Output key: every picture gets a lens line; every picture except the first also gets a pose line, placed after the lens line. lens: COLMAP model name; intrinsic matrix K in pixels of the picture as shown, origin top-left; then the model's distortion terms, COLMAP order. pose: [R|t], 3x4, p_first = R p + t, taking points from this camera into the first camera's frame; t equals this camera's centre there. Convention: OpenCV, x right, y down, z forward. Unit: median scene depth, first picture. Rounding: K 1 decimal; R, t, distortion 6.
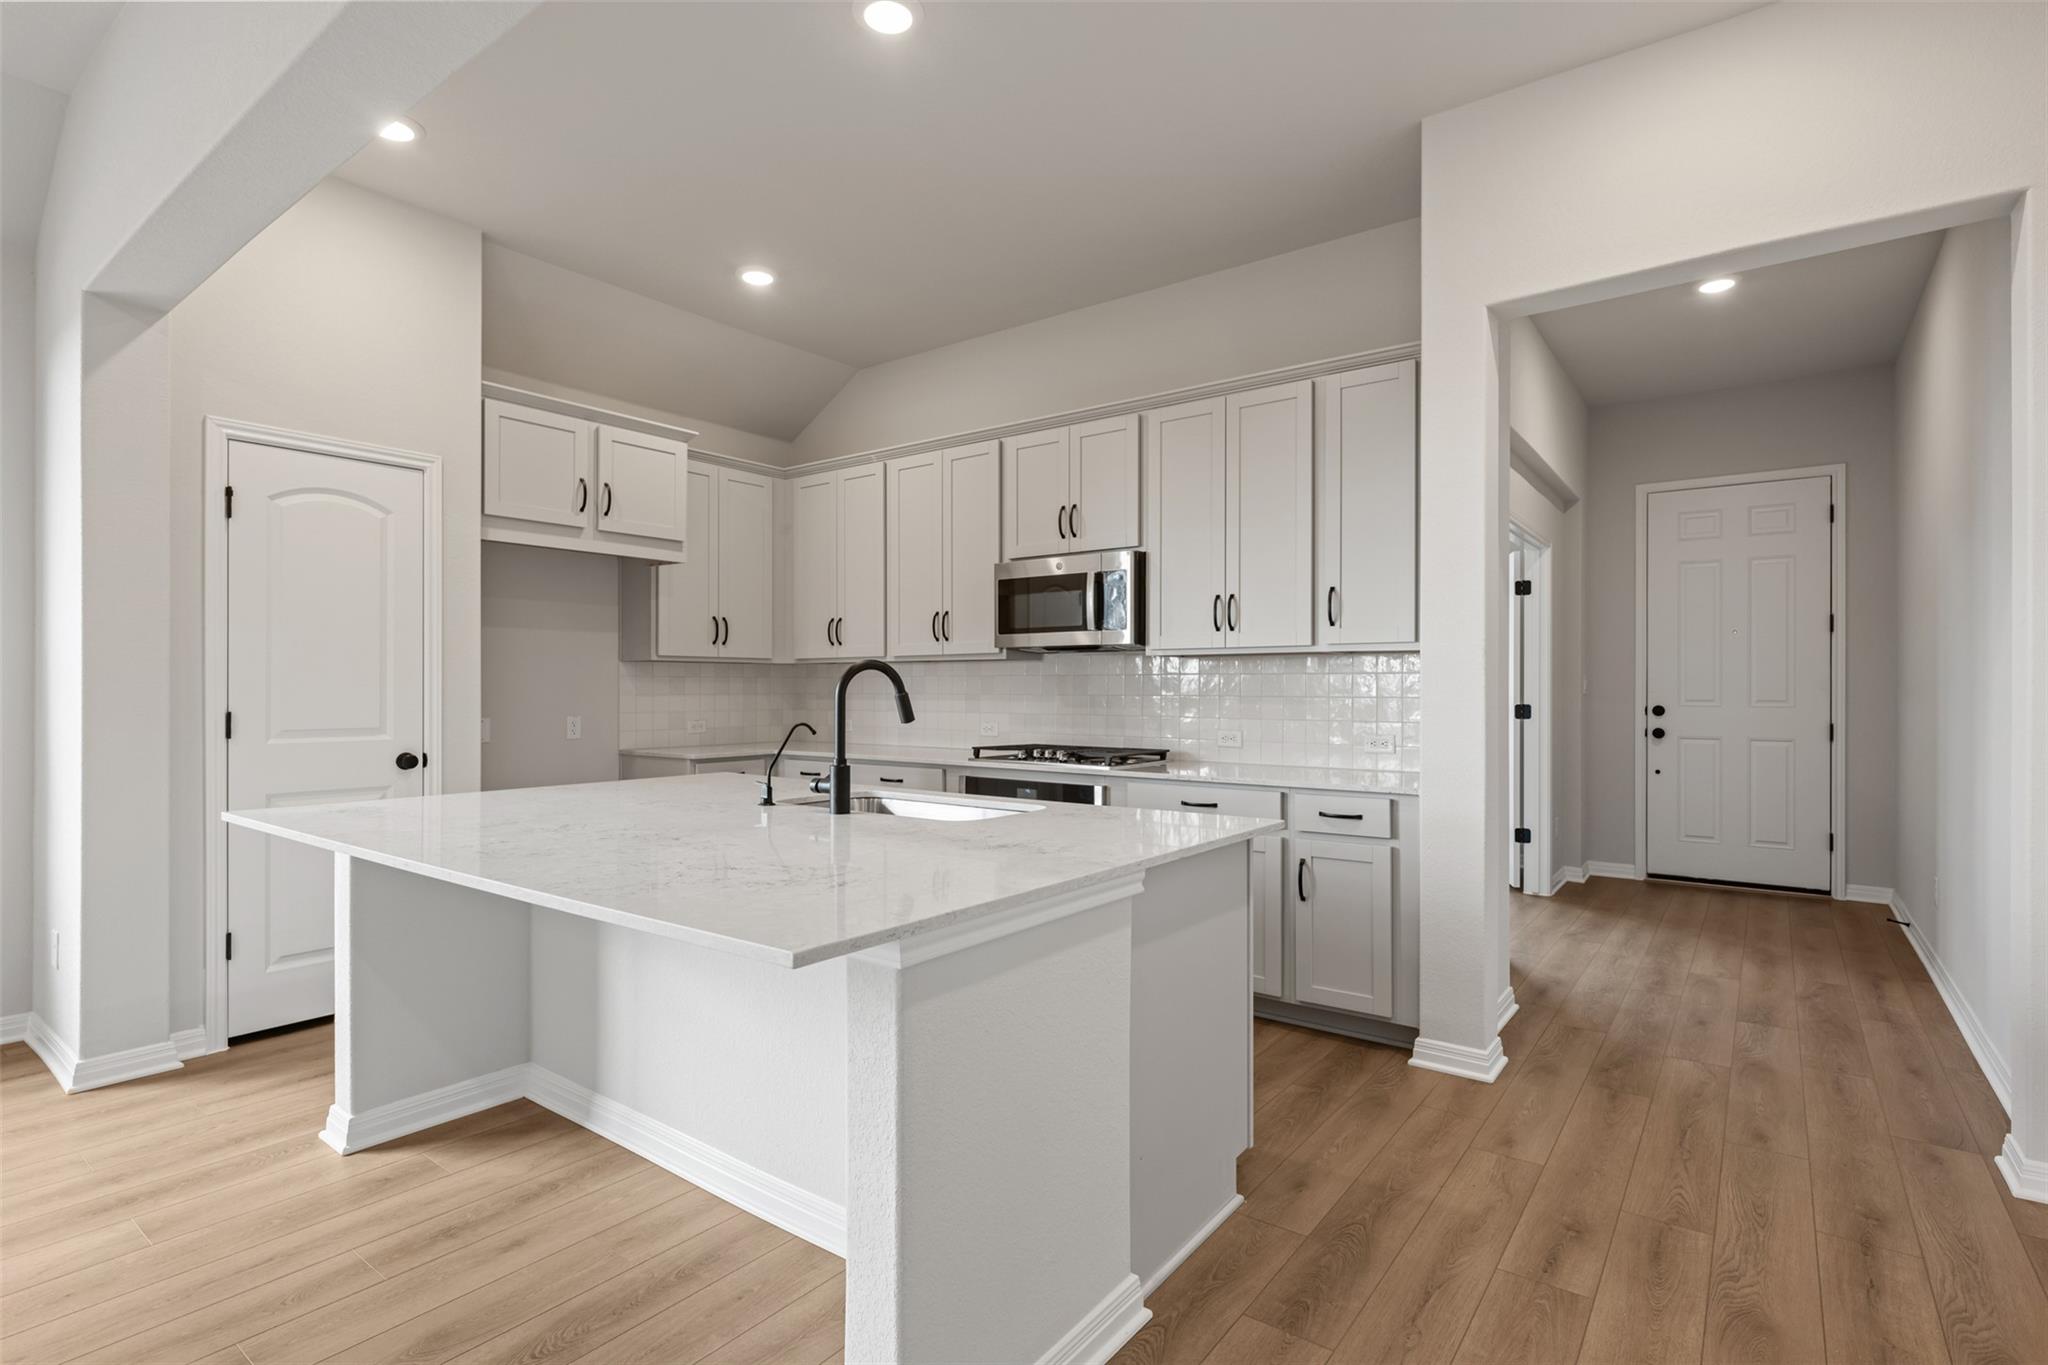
lens RADIAL K [[985.5, 0, 1019.5], [0, 985.5, 685.6], [0, 0, 1]] dist [-0.000375, -0.000392]
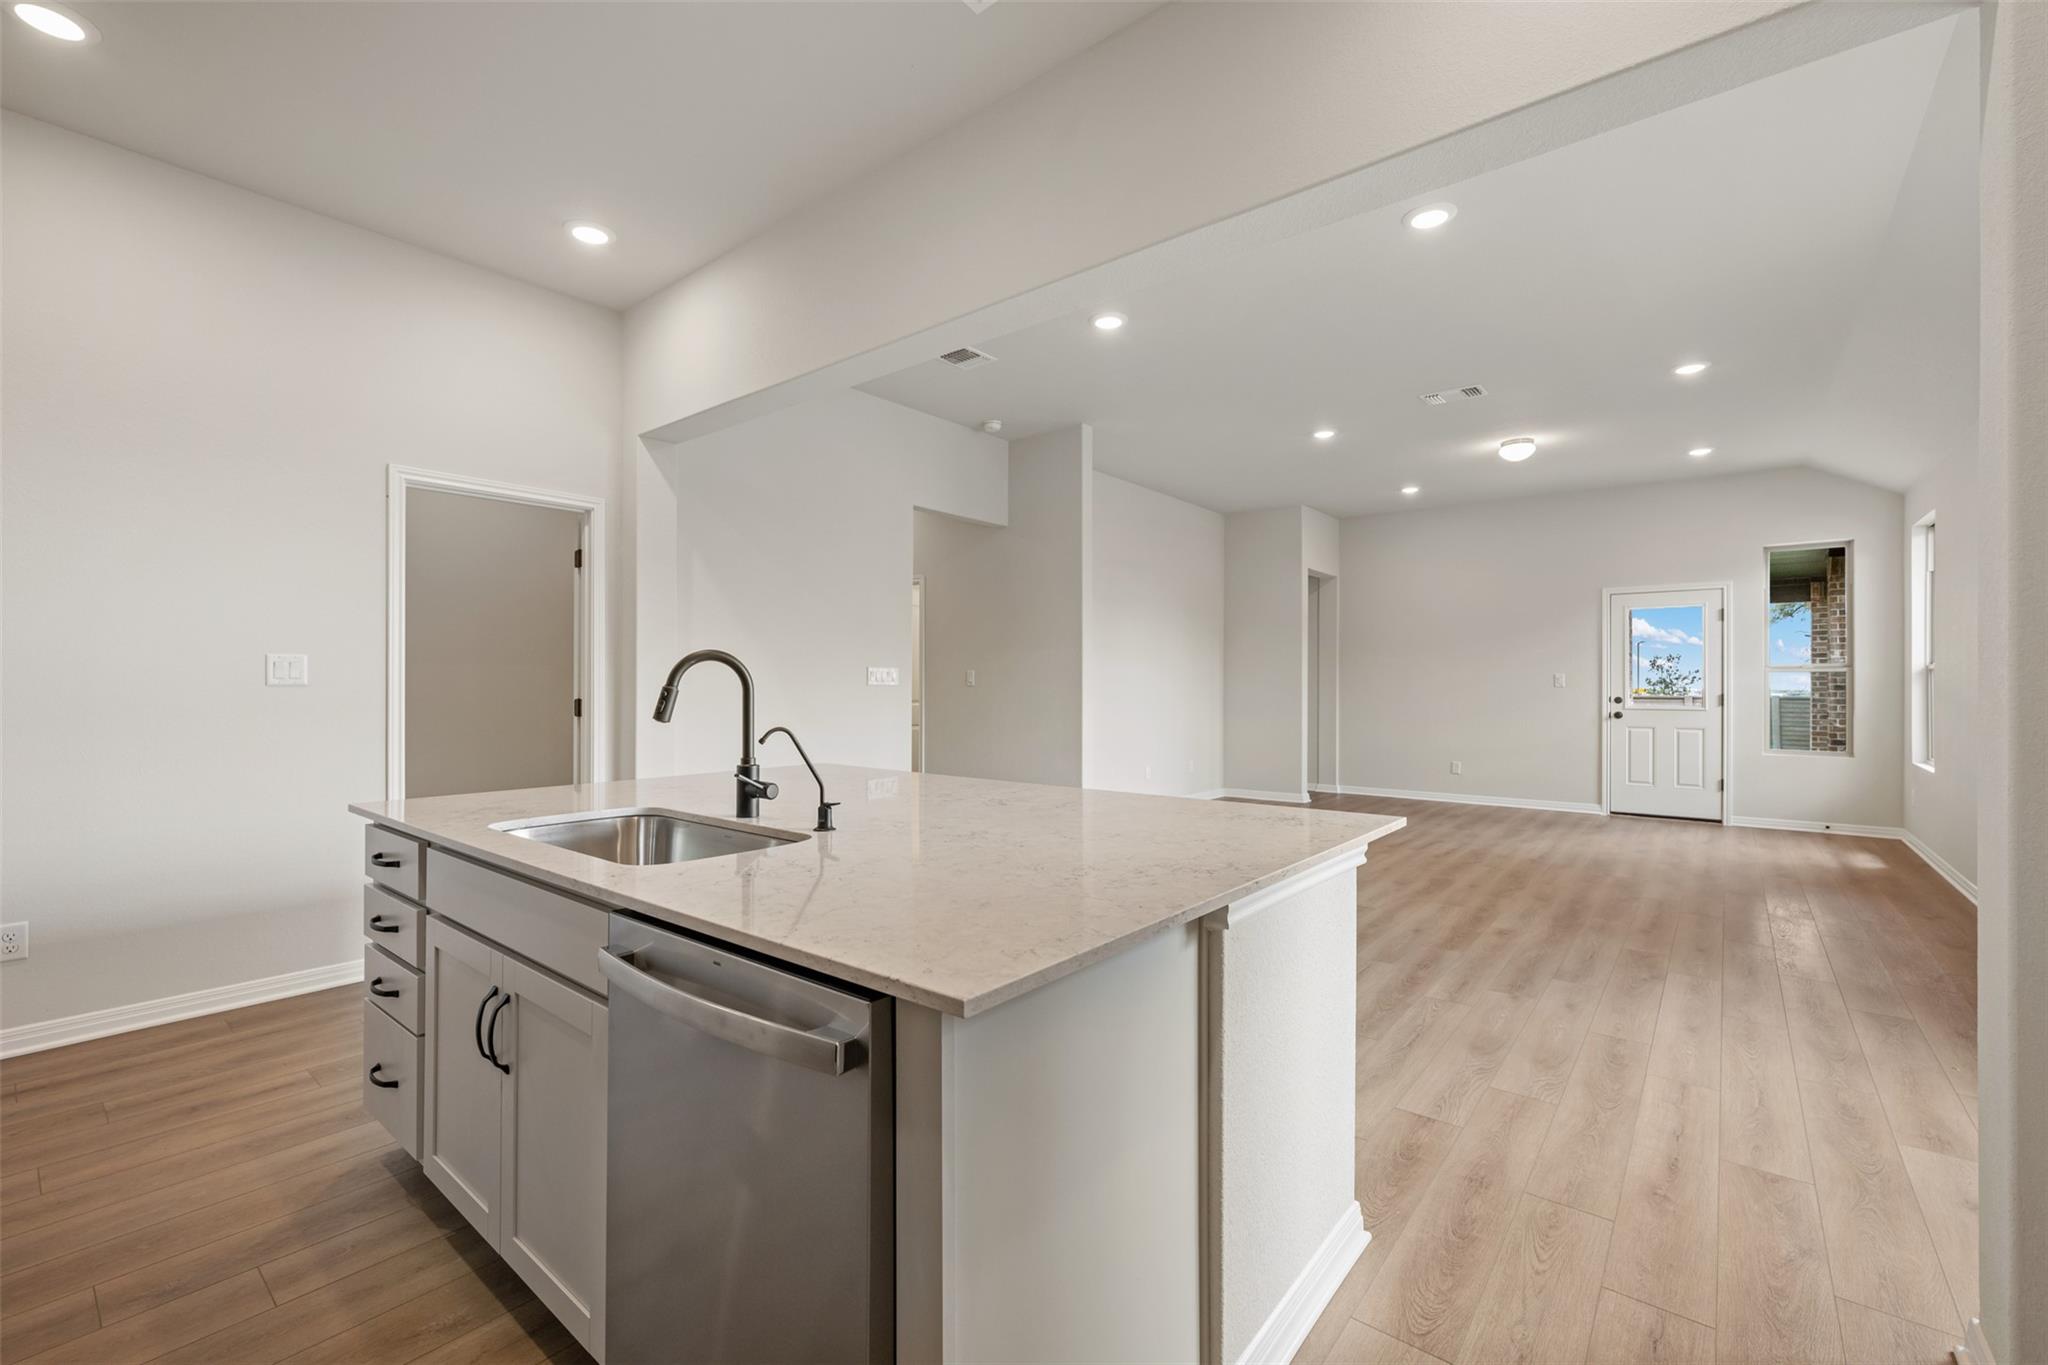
lens RADIAL K [[877.6, 0, 1020.5], [0, 877.6, 680.9], [0, 0, 1]] dist [-0.006104, 0.005350]
pose [[-0.999376, -0.004889, 0.034978, -0.264517], [-0.005208, 0.999946, -0.009034, 0.004824], [-0.034932, -0.009210, -0.999347, 1.041137]]
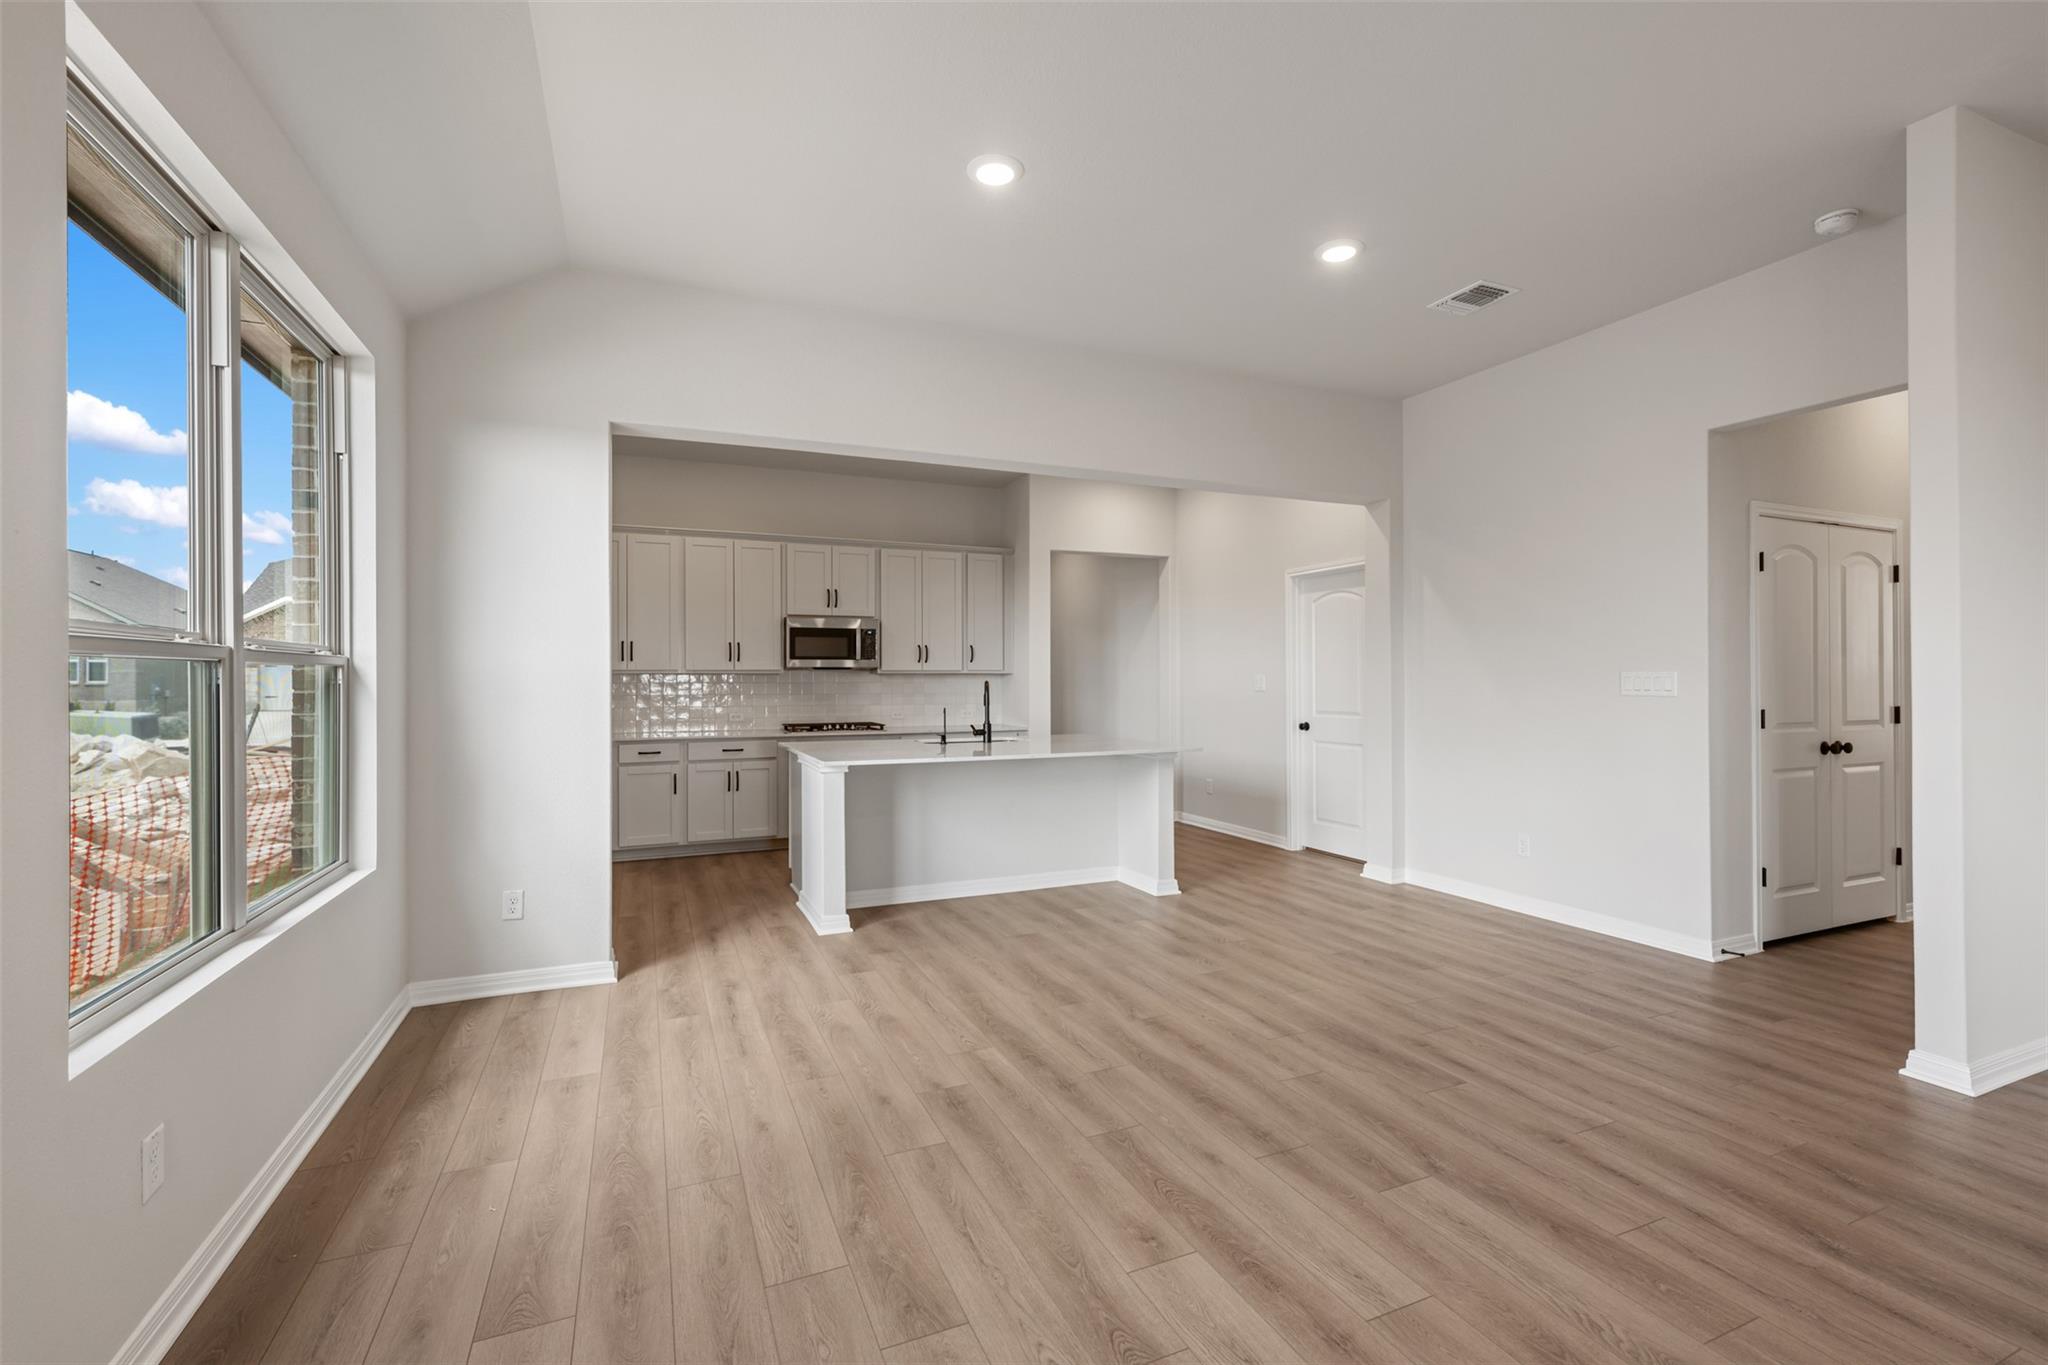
lens RADIAL K [[877.6, 0, 1016.9], [0, 877.6, 680.6], [0, 0, 1]] dist [-0.006104, 0.005350]
pose [[0.500092, -0.003117, 0.865967, -1.179524], [0.001518, 0.999995, 0.002723, -0.019354], [-0.865971, -0.000047, 0.500094, -0.098528]]
